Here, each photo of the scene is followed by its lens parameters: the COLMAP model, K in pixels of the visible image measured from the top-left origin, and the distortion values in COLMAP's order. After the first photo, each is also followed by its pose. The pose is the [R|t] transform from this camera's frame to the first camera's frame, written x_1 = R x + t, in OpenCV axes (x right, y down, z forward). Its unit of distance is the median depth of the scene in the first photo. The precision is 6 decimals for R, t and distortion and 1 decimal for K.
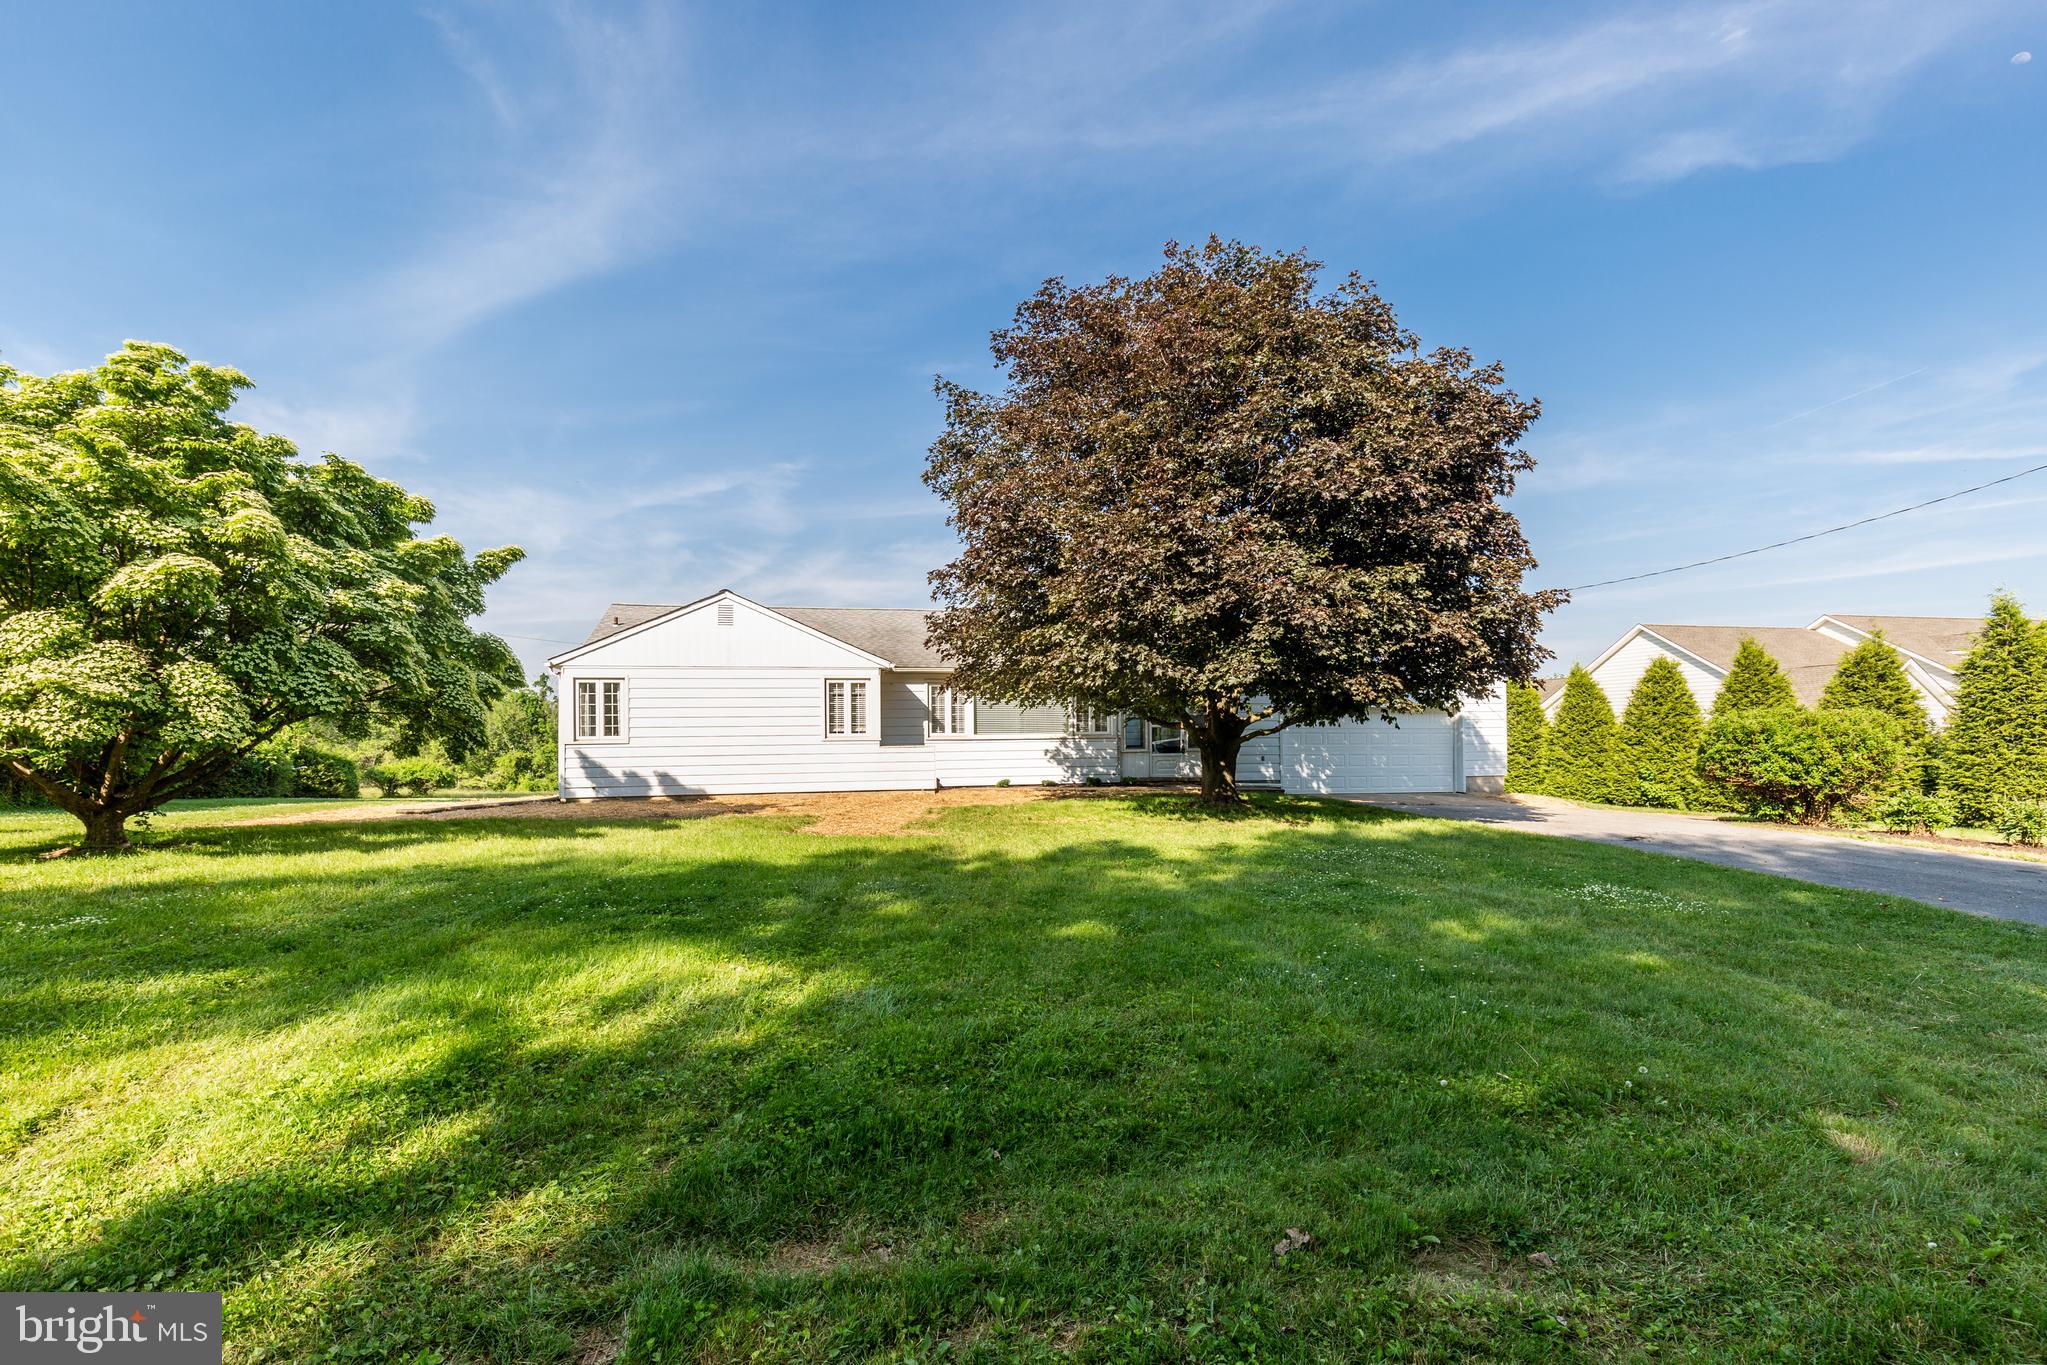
lens RADIAL K [[937.8, 0, 1025.0], [0, 937.8, 681.6], [0, 0, 1]] dist [0.004787, 0.000207]
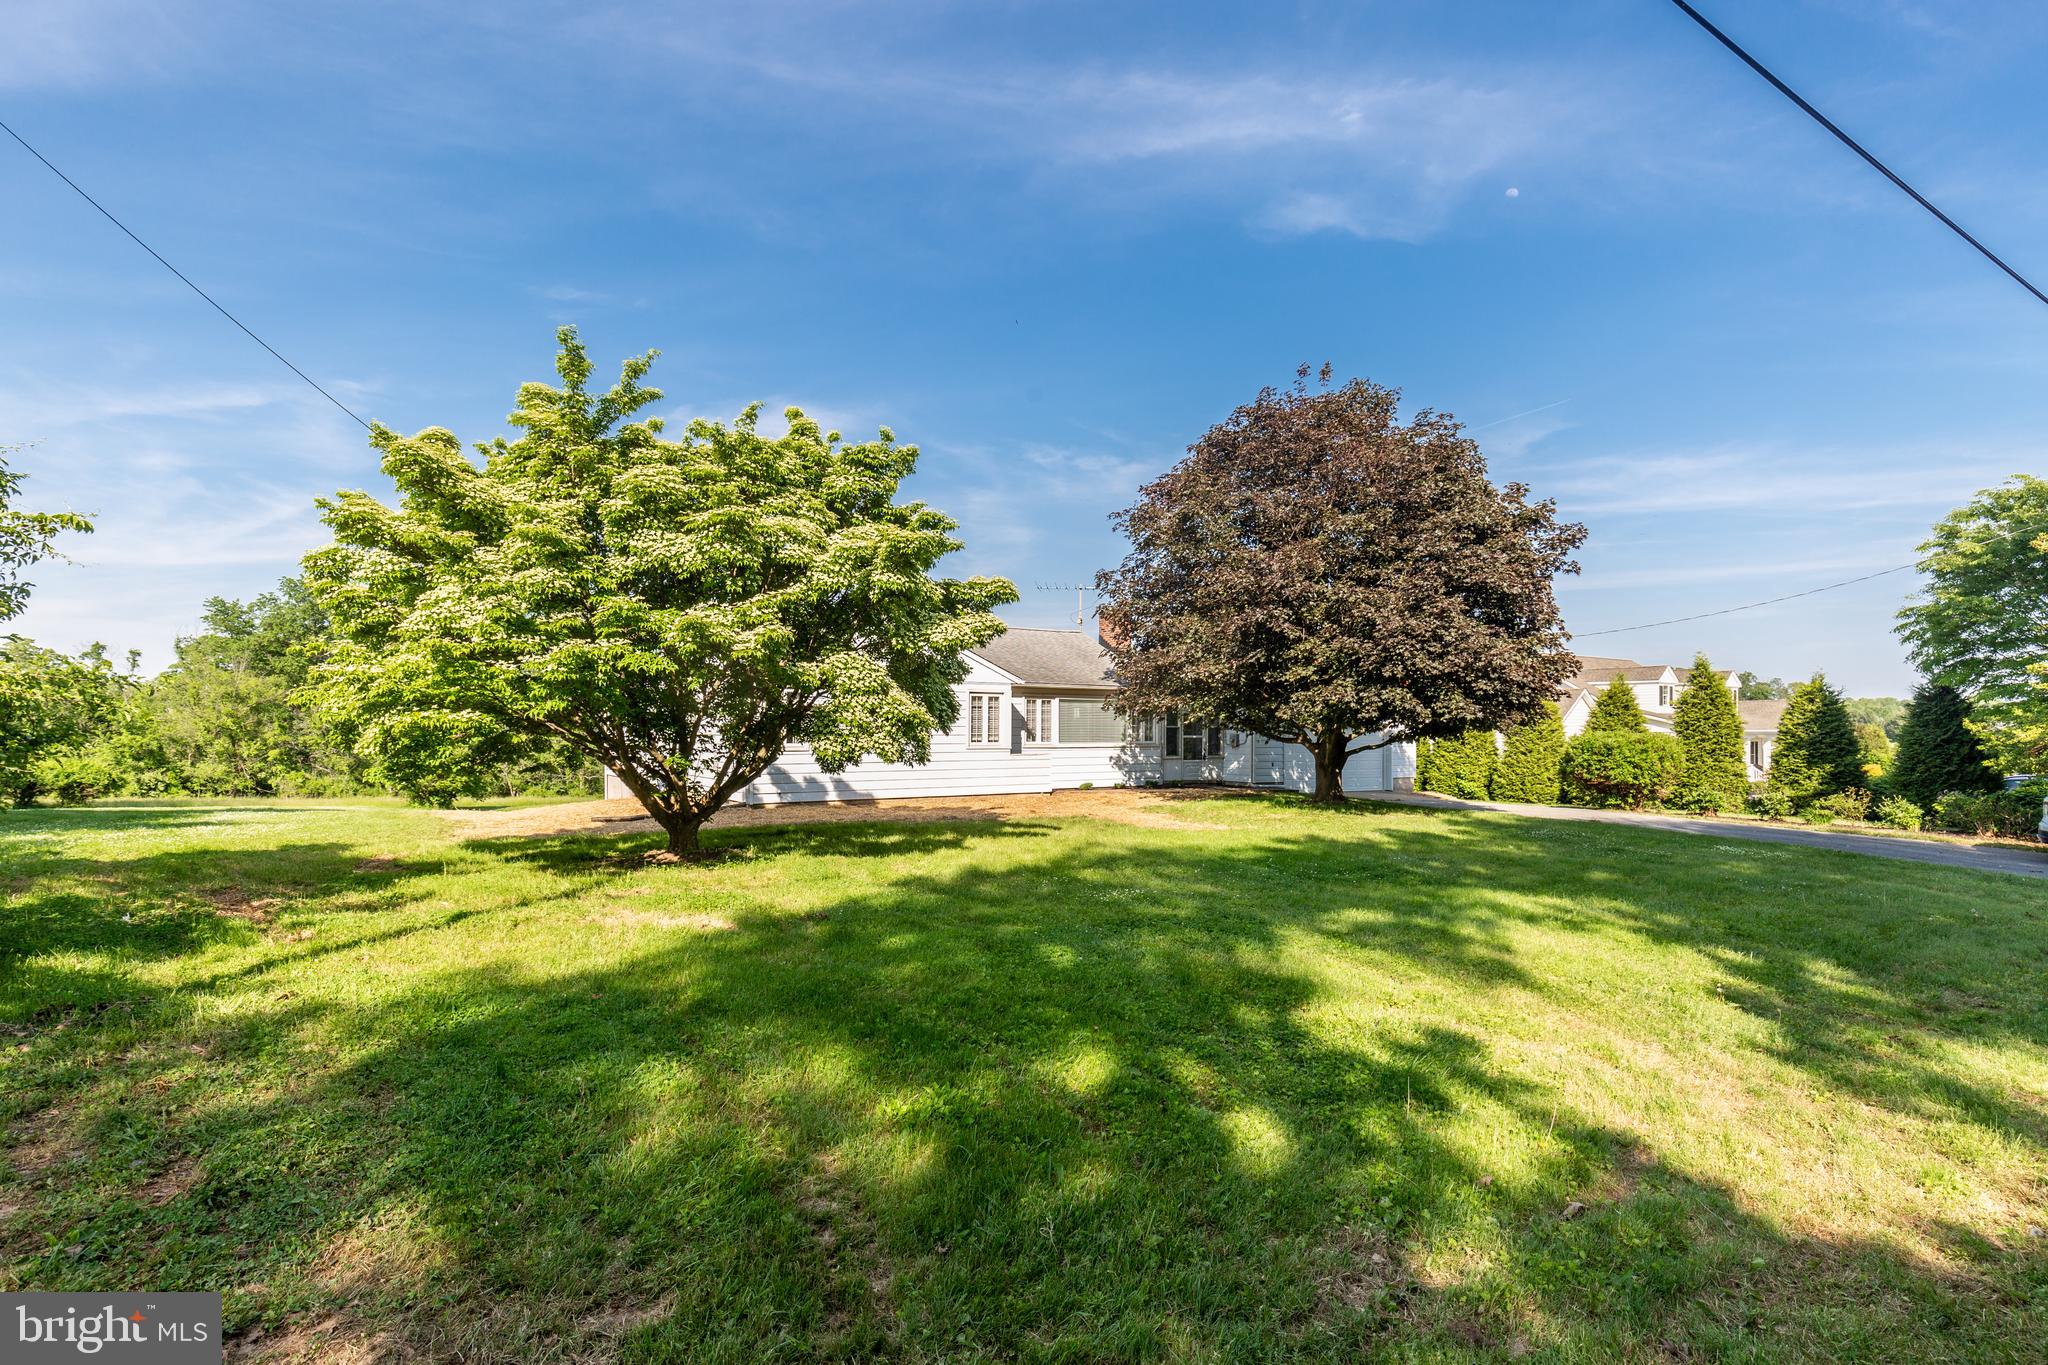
lens RADIAL K [[1019.3, 0, 1021.3], [0, 1019.3, 683.9], [0, 0, 1]] dist [-0.006907, -0.000450]
pose [[0.934450, 0.028533, 0.354950, -0.530635], [-0.032584, 0.999454, 0.005441, -0.019744], [-0.354601, -0.016650, 0.934869, -0.125768]]
